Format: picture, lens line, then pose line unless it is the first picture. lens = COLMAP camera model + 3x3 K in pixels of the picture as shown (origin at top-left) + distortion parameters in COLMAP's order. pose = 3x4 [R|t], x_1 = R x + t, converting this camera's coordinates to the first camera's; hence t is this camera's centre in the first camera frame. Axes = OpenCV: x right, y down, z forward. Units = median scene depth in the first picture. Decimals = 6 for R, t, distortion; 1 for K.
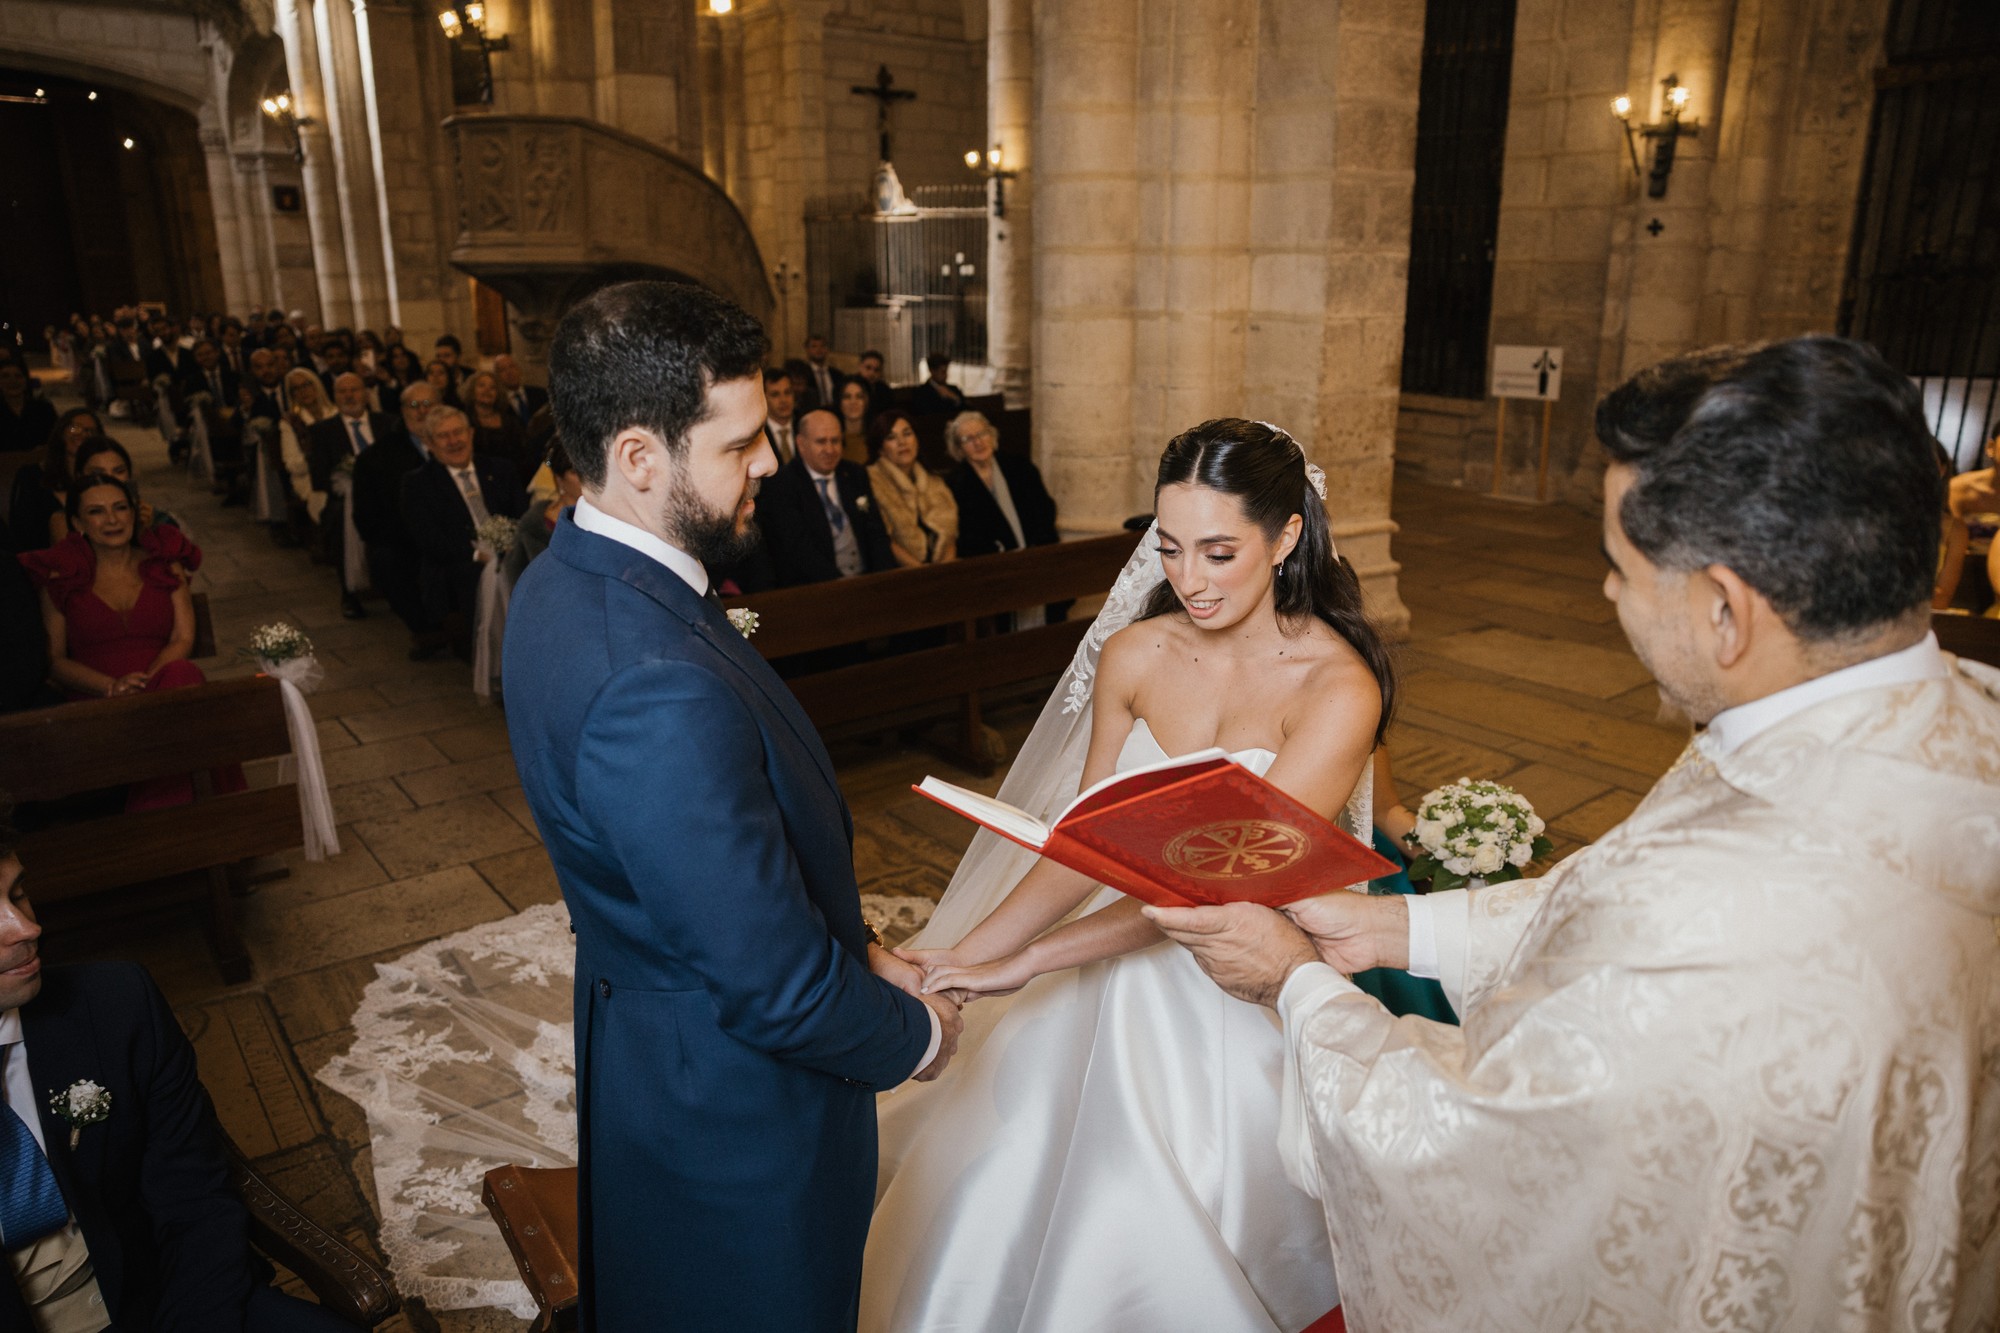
lens RADIAL K [[1366.5, 0, 1013.8], [0, 1366.5, 685.3], [0, 0, 1]] dist [-0.101536, 0.071593]
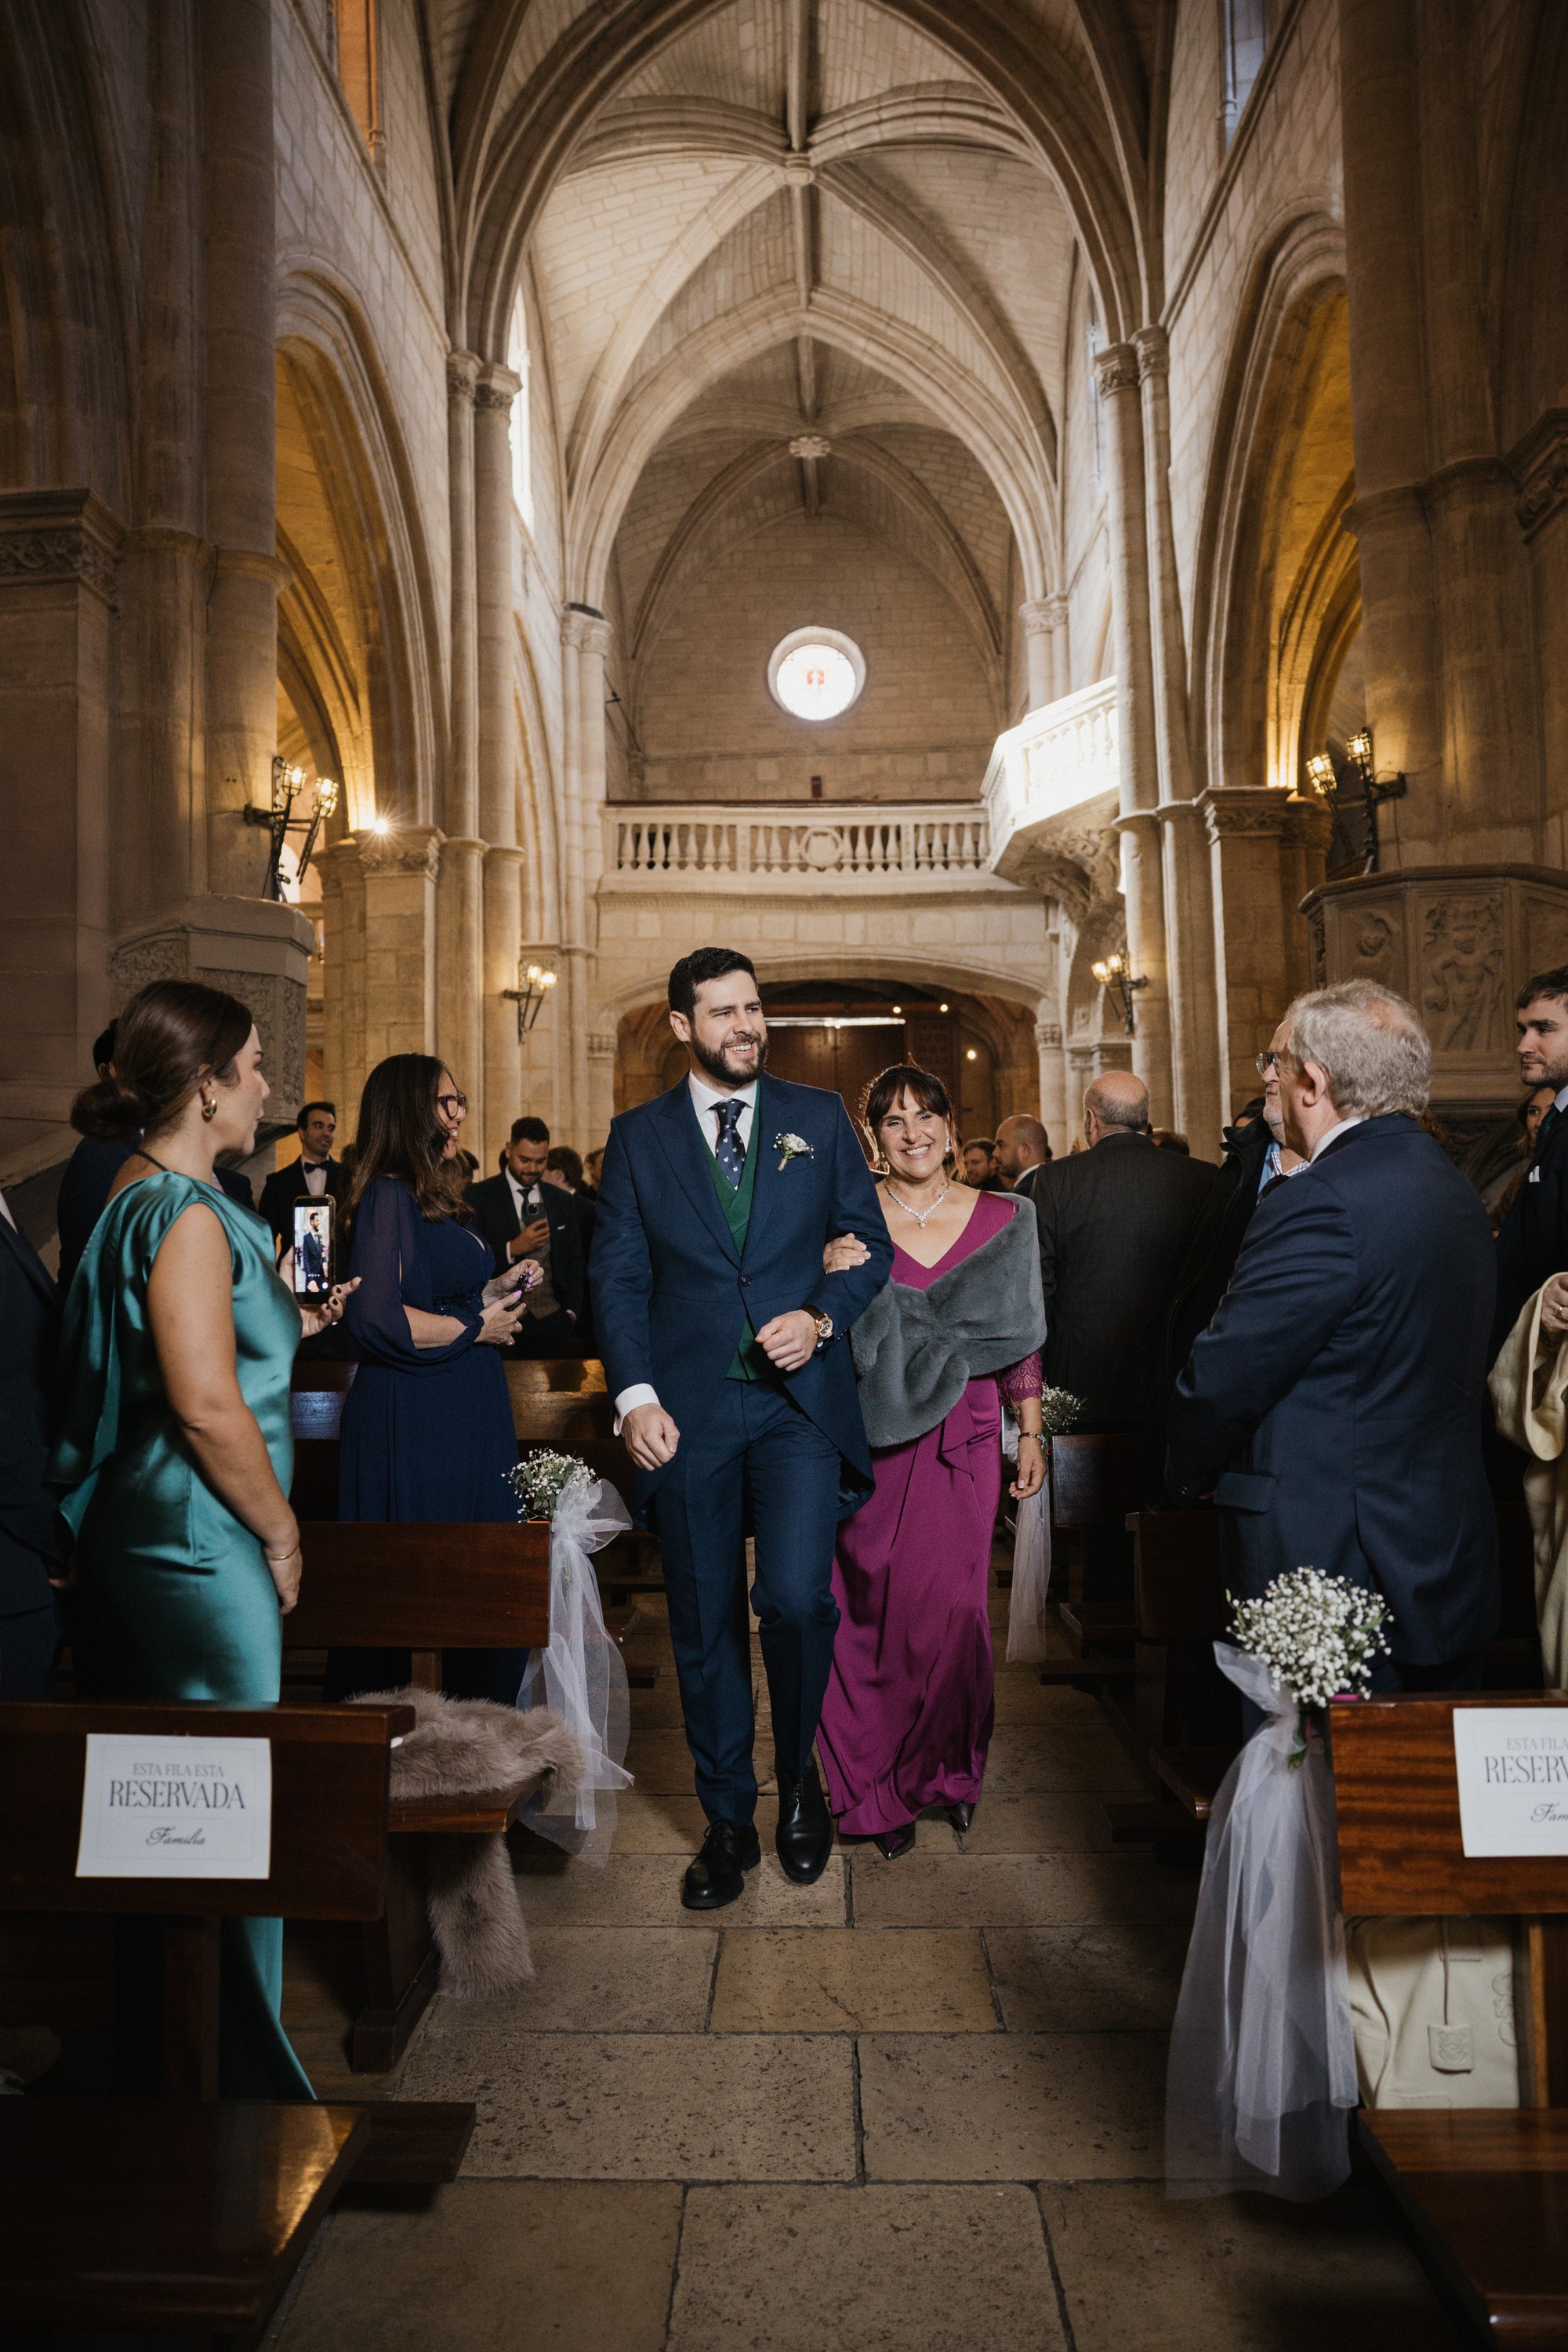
lens RADIAL K [[1582.1, 0, 781.2], [0, 1582.1, 1176.9], [0, 0, 1]] dist [-0.090310, 0.008758]
pose [[0.752962, -0.041959, -0.656725, -0.087800], [-0.175440, 0.949047, -0.261784, -0.036630], [0.634247, 0.312329, 0.707235, 0.239770]]
